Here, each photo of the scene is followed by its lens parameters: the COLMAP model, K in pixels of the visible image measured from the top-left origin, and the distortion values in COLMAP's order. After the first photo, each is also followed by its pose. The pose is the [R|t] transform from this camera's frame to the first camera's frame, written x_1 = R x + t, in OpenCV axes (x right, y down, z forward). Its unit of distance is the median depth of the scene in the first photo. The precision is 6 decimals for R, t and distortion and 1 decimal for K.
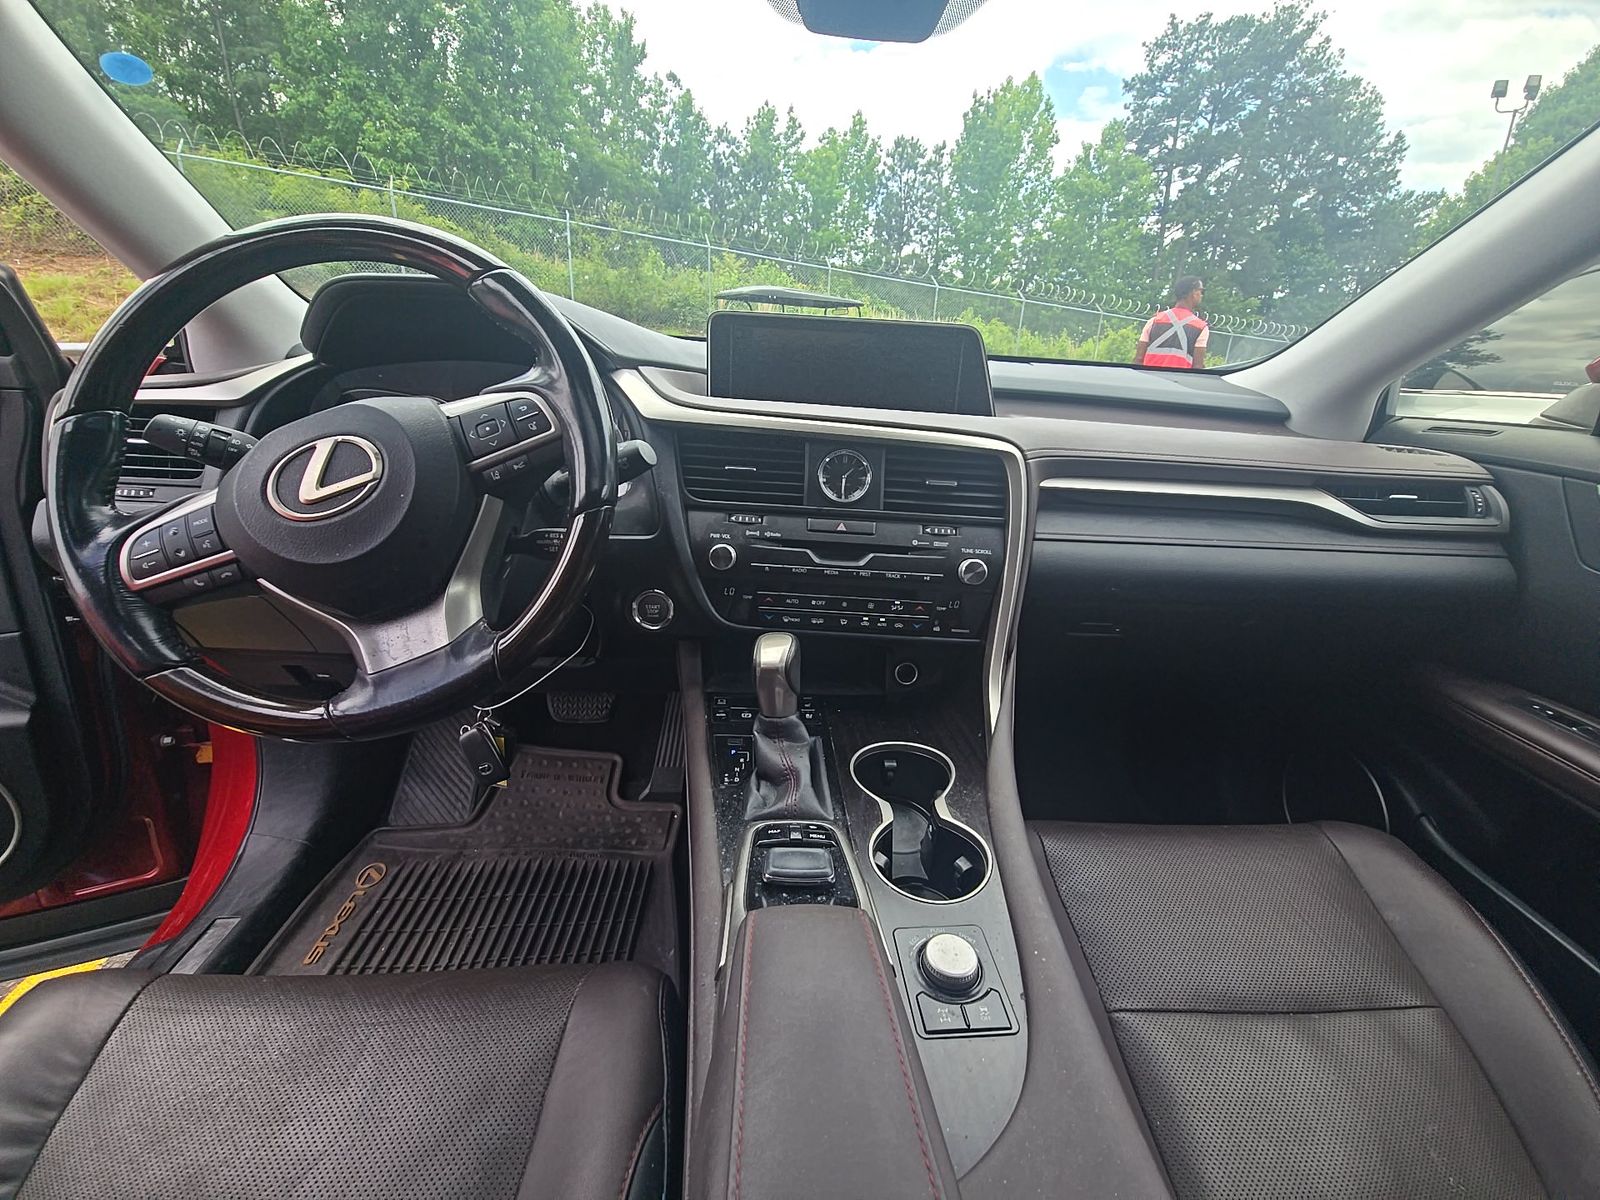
lens RADIAL K [[650.3, 0, 798.7], [0, 650.3, 604.3], [0, 0, 1]] dist [0.004589, 0.000146]
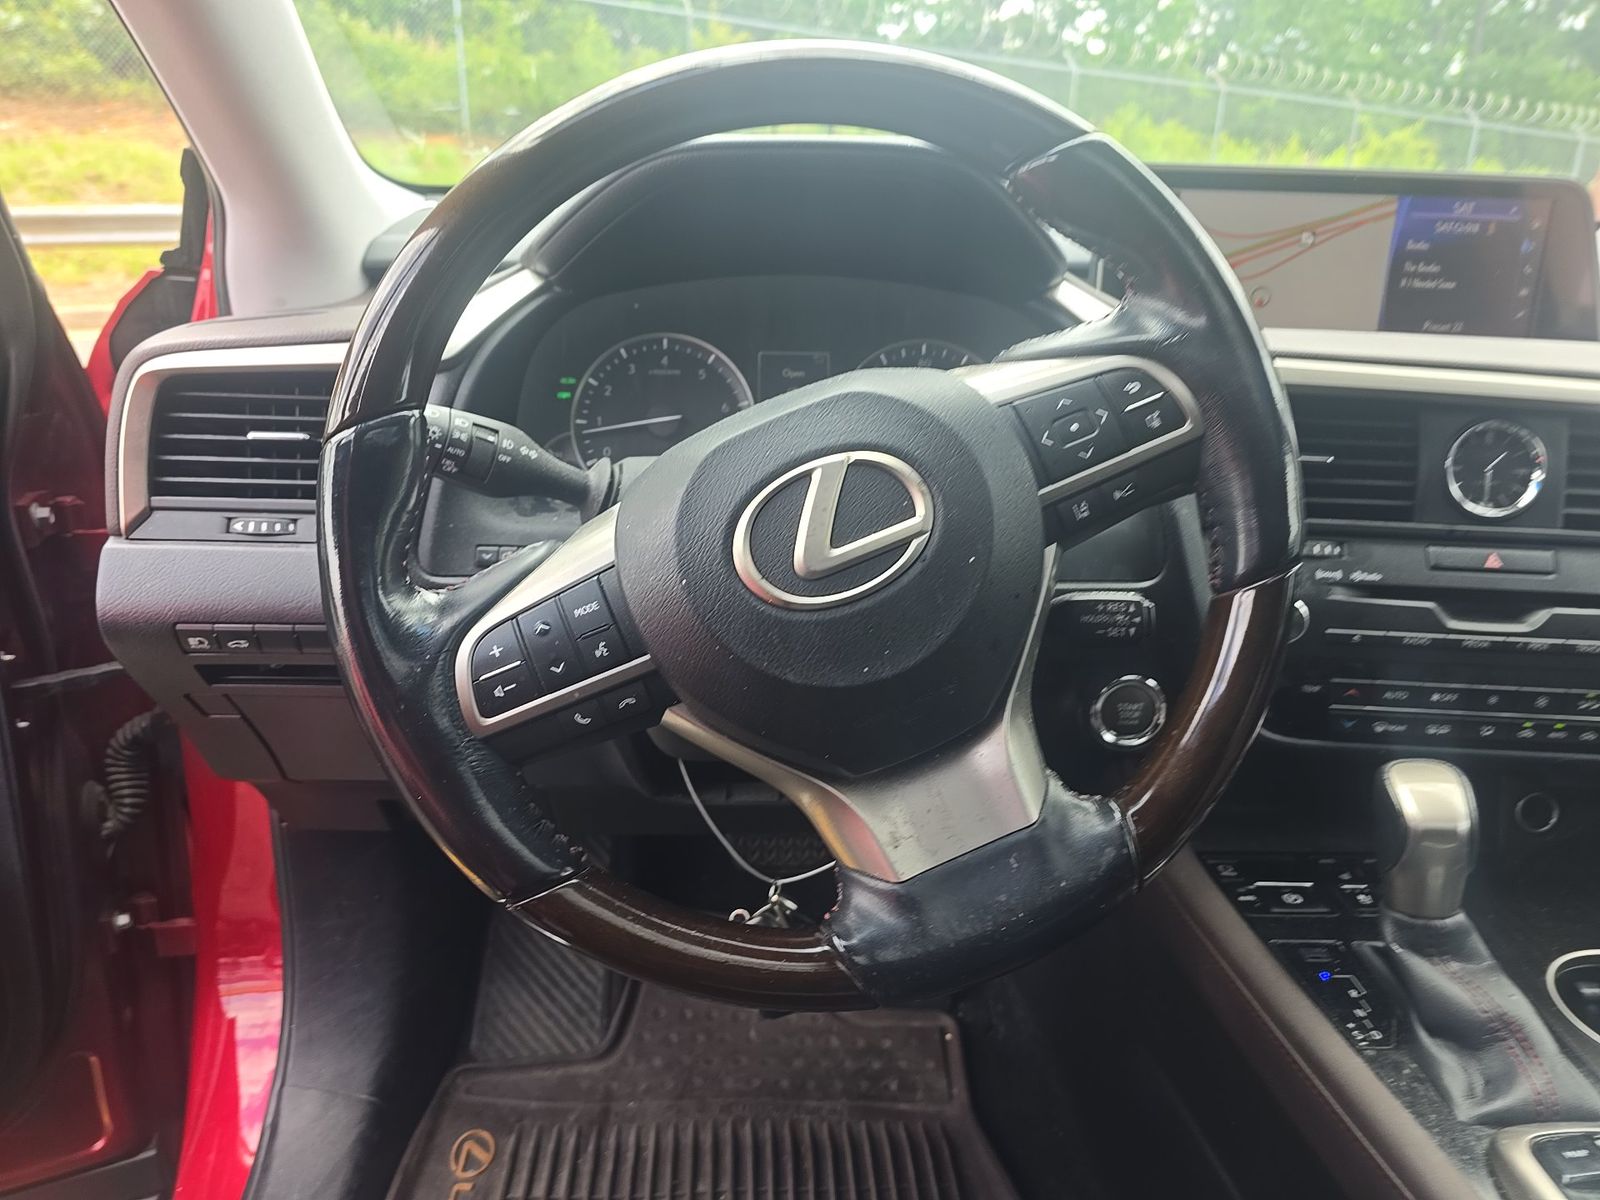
lens RADIAL K [[1100.4, 0, 800.8], [0, 1100.4, 597.8], [0, 0, 1]] dist [0.007356, 0.000830]
pose [[0.999529, -0.015599, -0.026434, -0.331727], [0.015318, 0.999824, -0.010800, -0.057760], [0.026597, 0.010390, 0.999592, 0.032309]]
